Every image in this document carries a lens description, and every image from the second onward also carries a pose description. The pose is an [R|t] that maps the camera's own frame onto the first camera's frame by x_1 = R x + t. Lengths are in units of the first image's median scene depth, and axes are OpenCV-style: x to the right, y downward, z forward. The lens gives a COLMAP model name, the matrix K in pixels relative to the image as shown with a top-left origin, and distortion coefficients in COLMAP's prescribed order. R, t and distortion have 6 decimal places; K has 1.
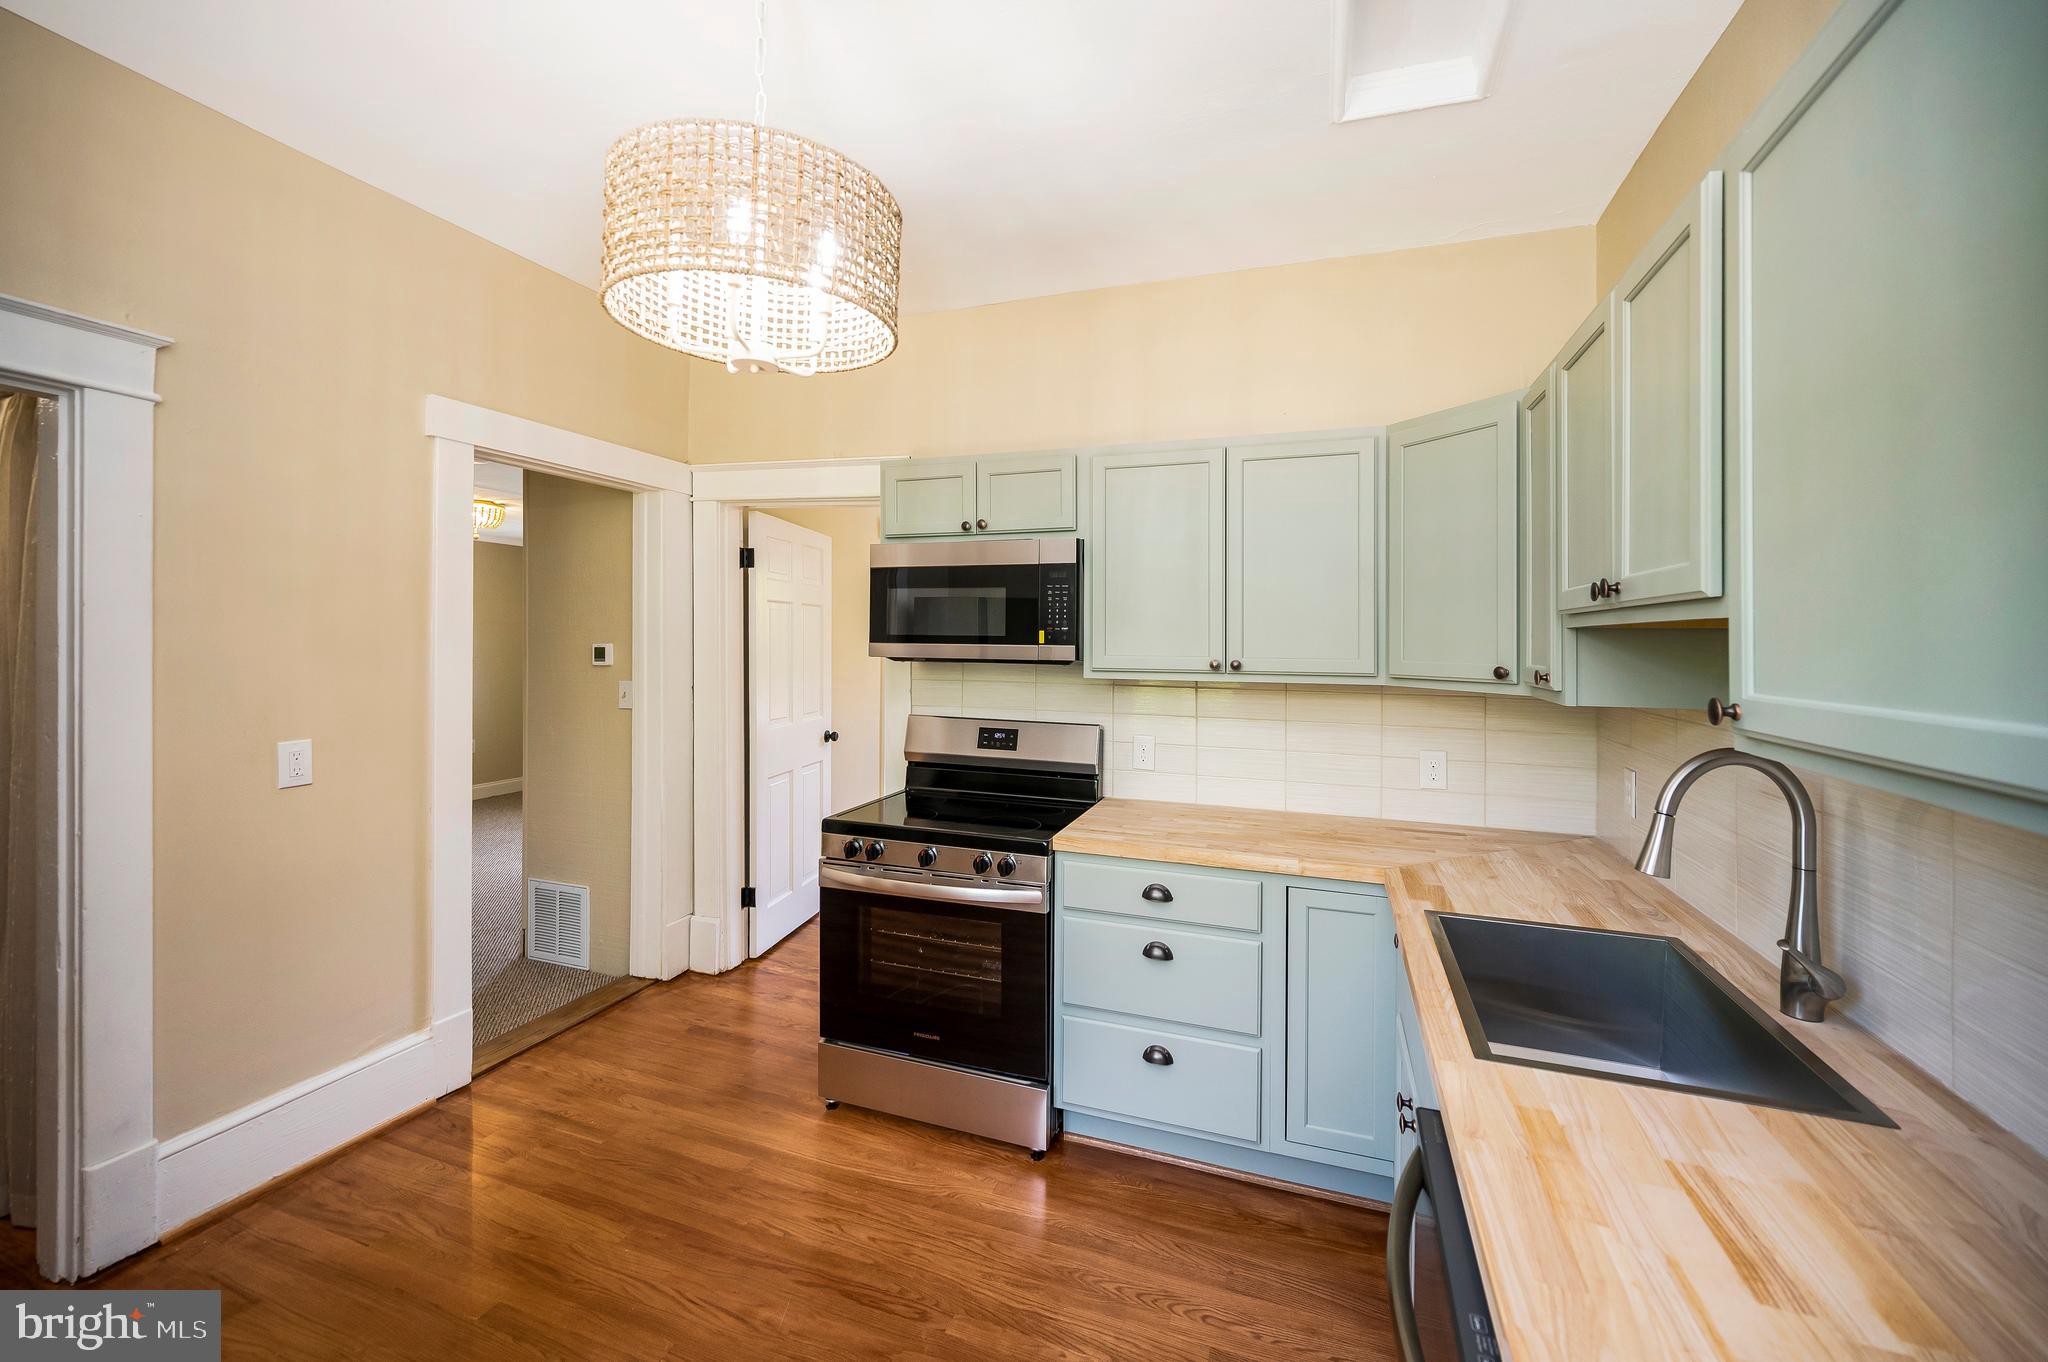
lens RADIAL K [[828.4, 0, 1023.3], [0, 828.4, 637.9], [0, 0, 1]] dist [-0.000319, -0.000046]
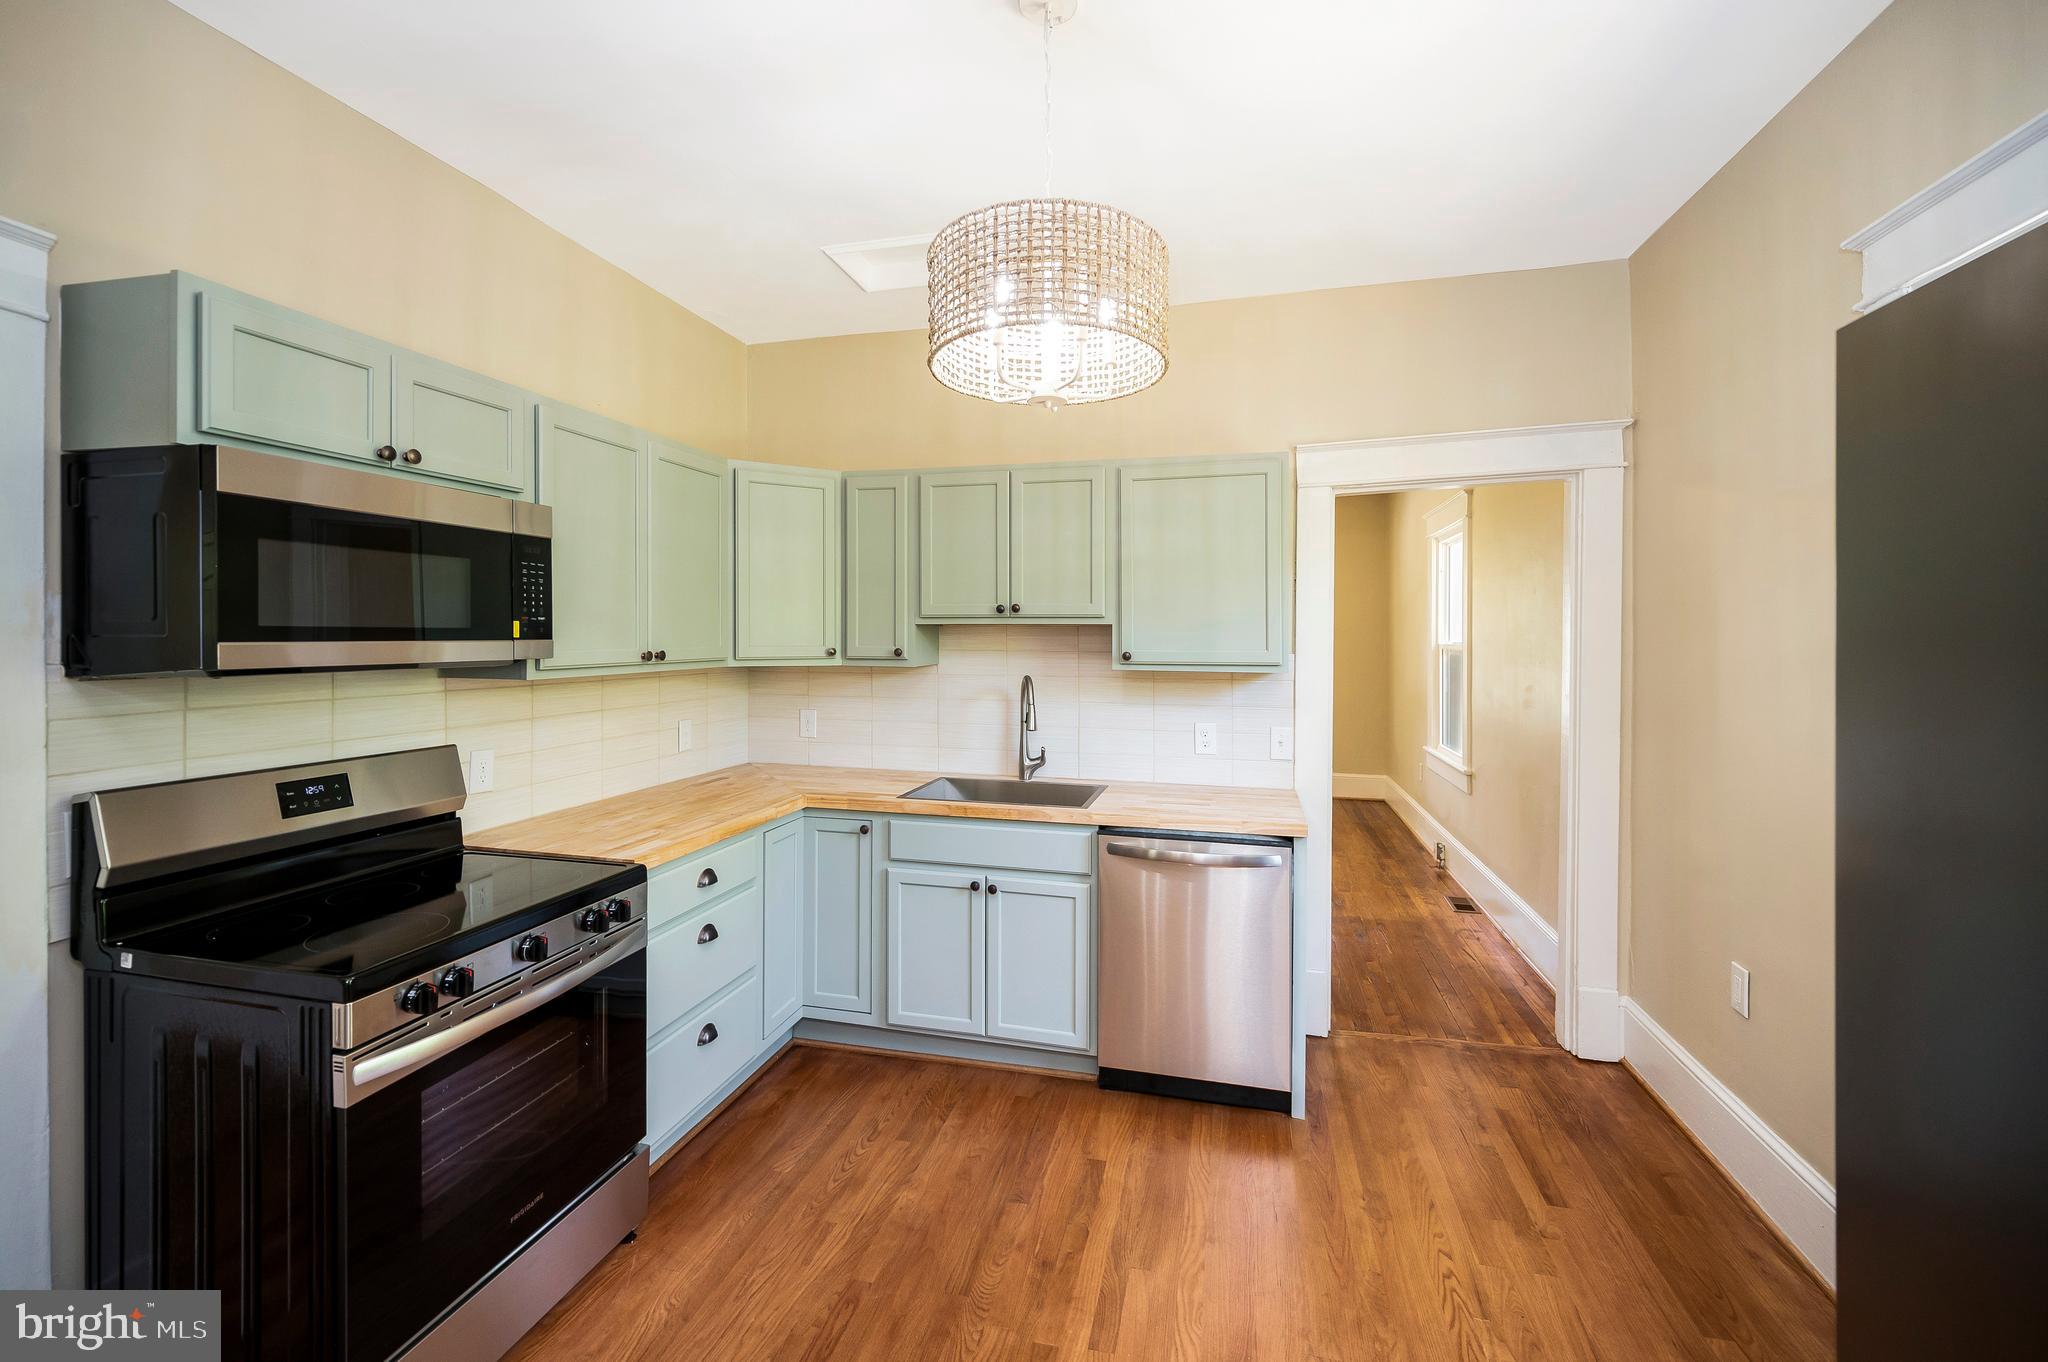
lens RADIAL K [[858.6, 0, 1018.4], [0, 858.6, 631.8], [0, 0, 1]] dist [-0.000767, 0.000218]
pose [[-0.097605, -0.007158, 0.995199, -0.811469], [-0.002250, 0.999973, 0.006972, -0.005212], [-0.995223, -0.001559, -0.097619, 0.620665]]
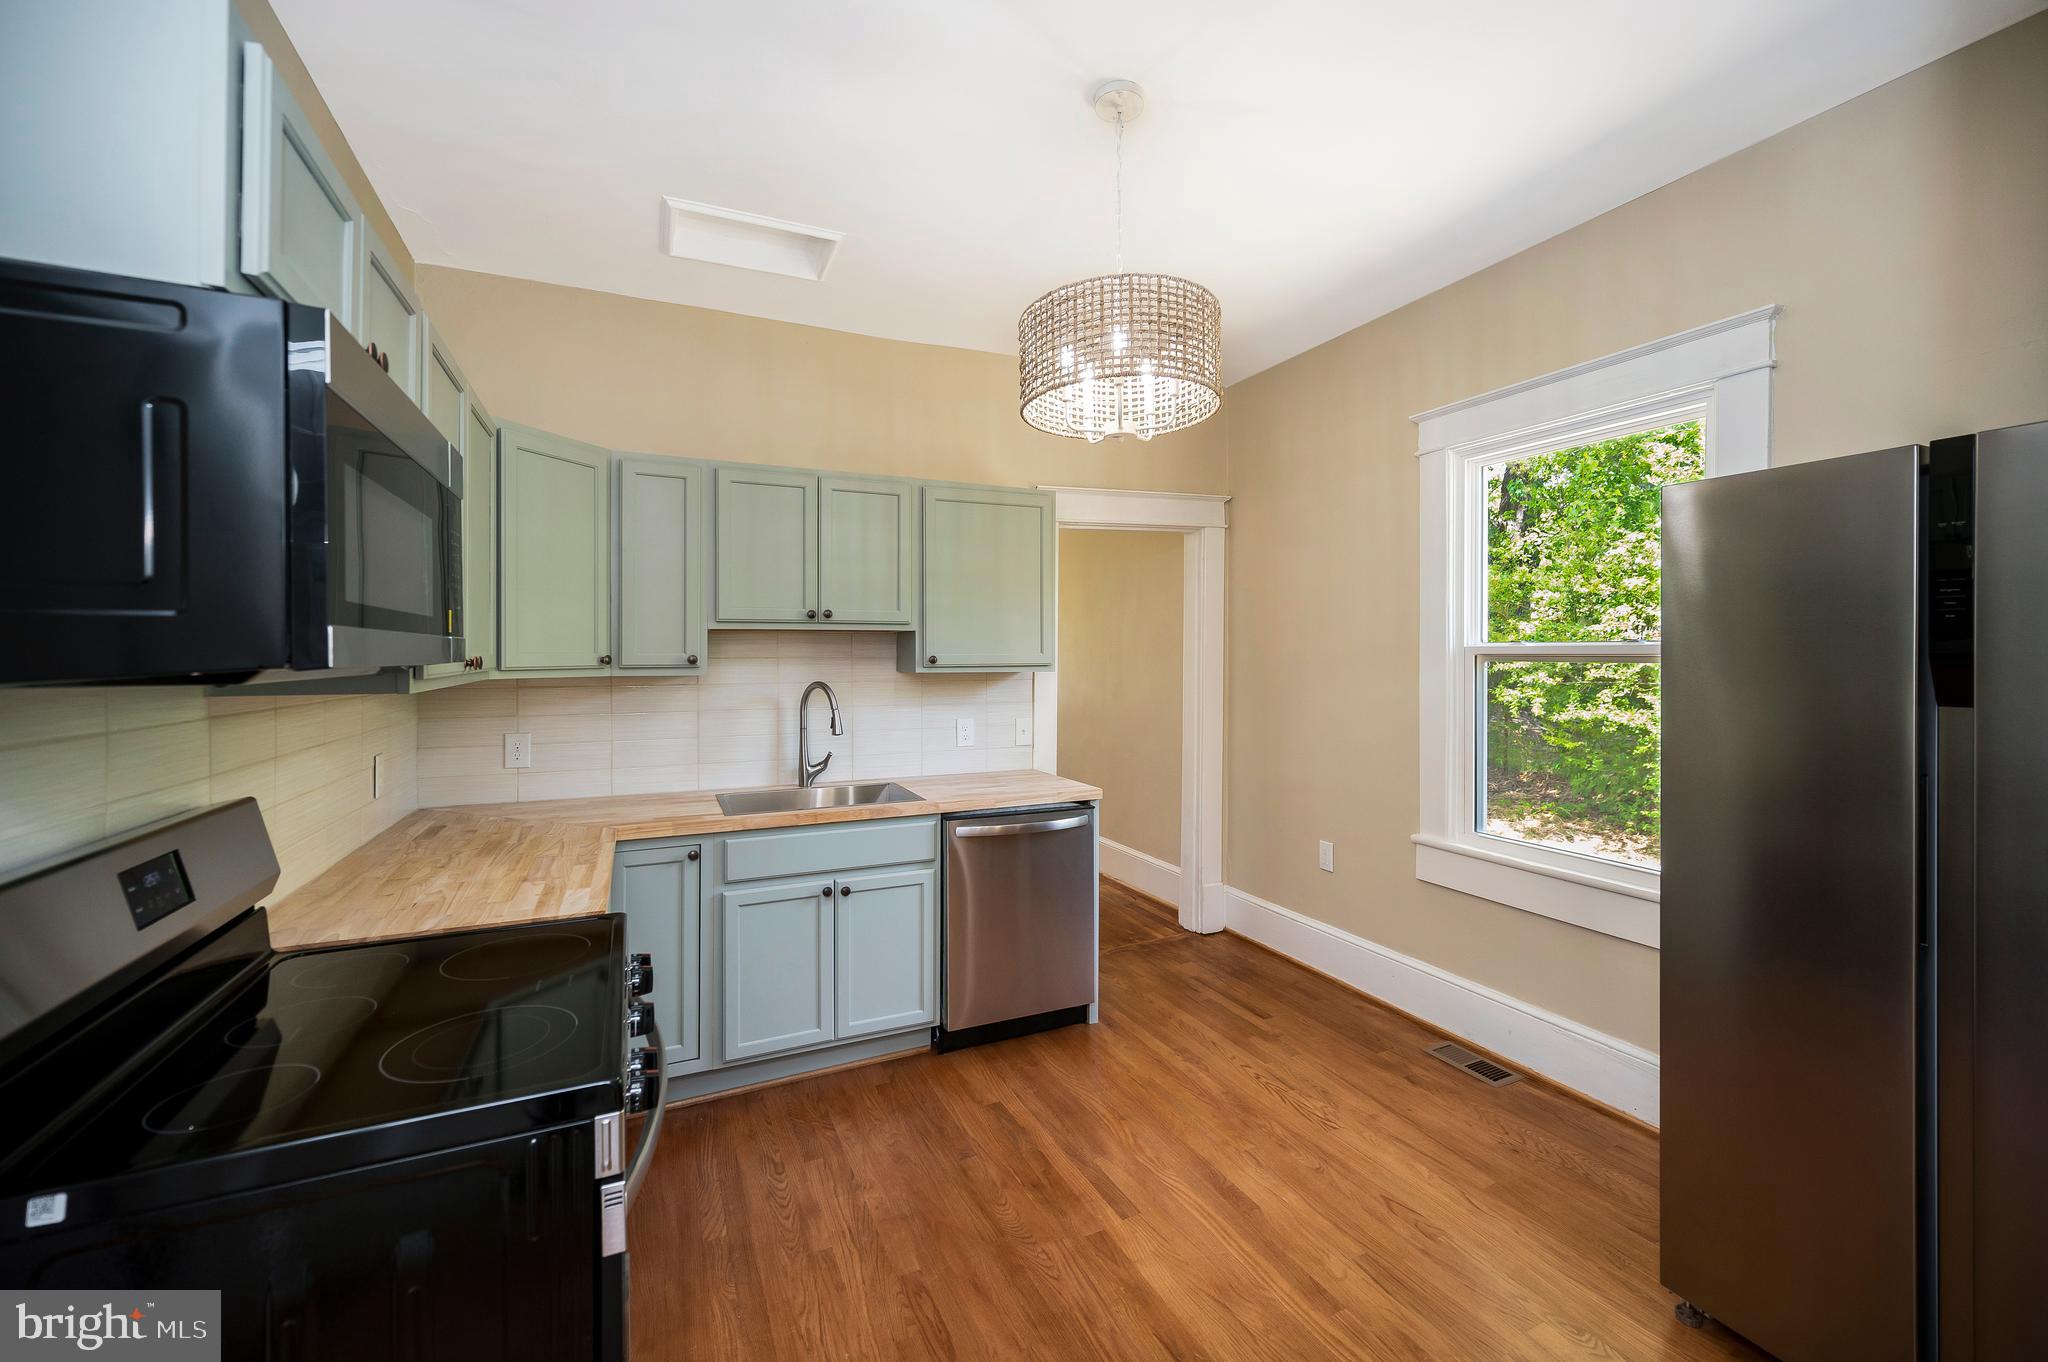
lens RADIAL K [[831.3, 0, 1026.0], [0, 831.3, 653.6], [0, 0, 1]] dist [0.000122, -0.000057]
pose [[-0.705530, -0.008086, 0.708634, -0.644612], [-0.002358, 0.999956, 0.009062, 0.014178], [-0.708676, 0.004722, -0.705519, 1.120681]]
